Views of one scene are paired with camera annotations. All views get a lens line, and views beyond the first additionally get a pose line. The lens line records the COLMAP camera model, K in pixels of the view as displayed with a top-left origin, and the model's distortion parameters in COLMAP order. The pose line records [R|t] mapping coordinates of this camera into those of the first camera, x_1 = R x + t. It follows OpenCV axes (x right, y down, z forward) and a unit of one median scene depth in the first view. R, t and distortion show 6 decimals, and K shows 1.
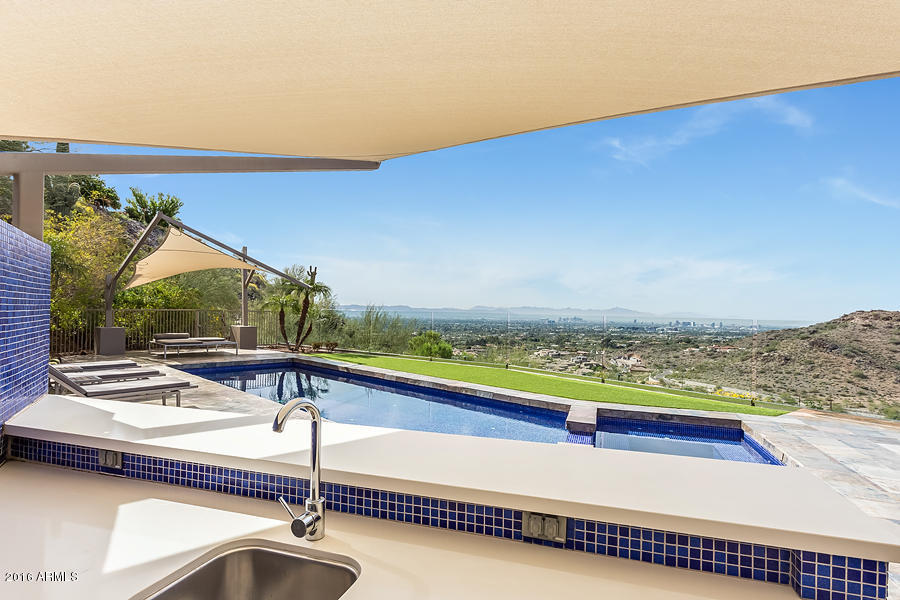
lens RADIAL K [[458.9, 0, 450.0], [0, 458.9, 300.0], [0, 0, 1]] dist [-0.000184, -0.000082]
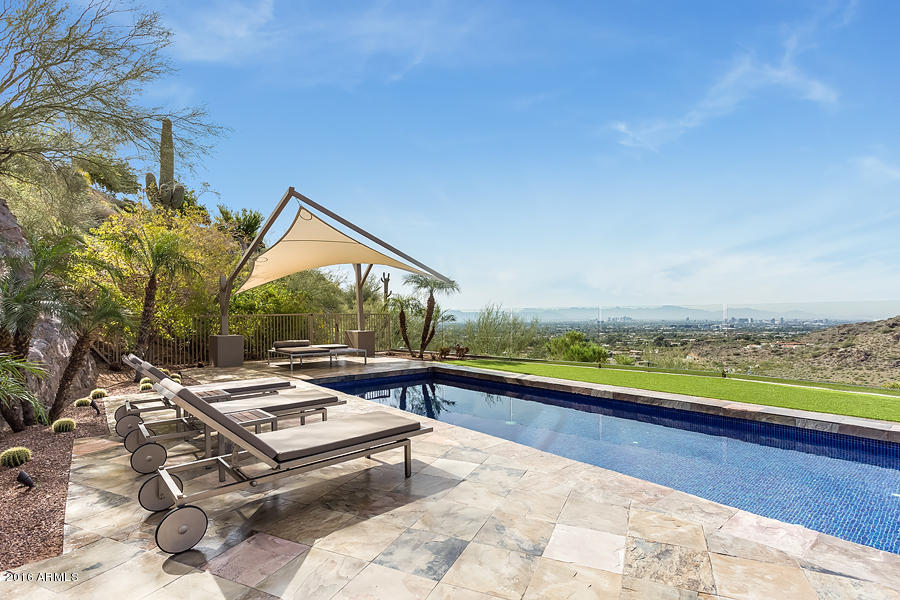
lens RADIAL K [[439.1, 0, 450.0], [0, 439.1, 300.0], [0, 0, 1]] dist [0.001152, 0.000118]
pose [[0.992874, -0.032886, -0.114539, -0.180662], [0.031766, 0.999428, -0.011588, 0.012664], [0.114855, 0.007867, 0.993351, 0.175746]]
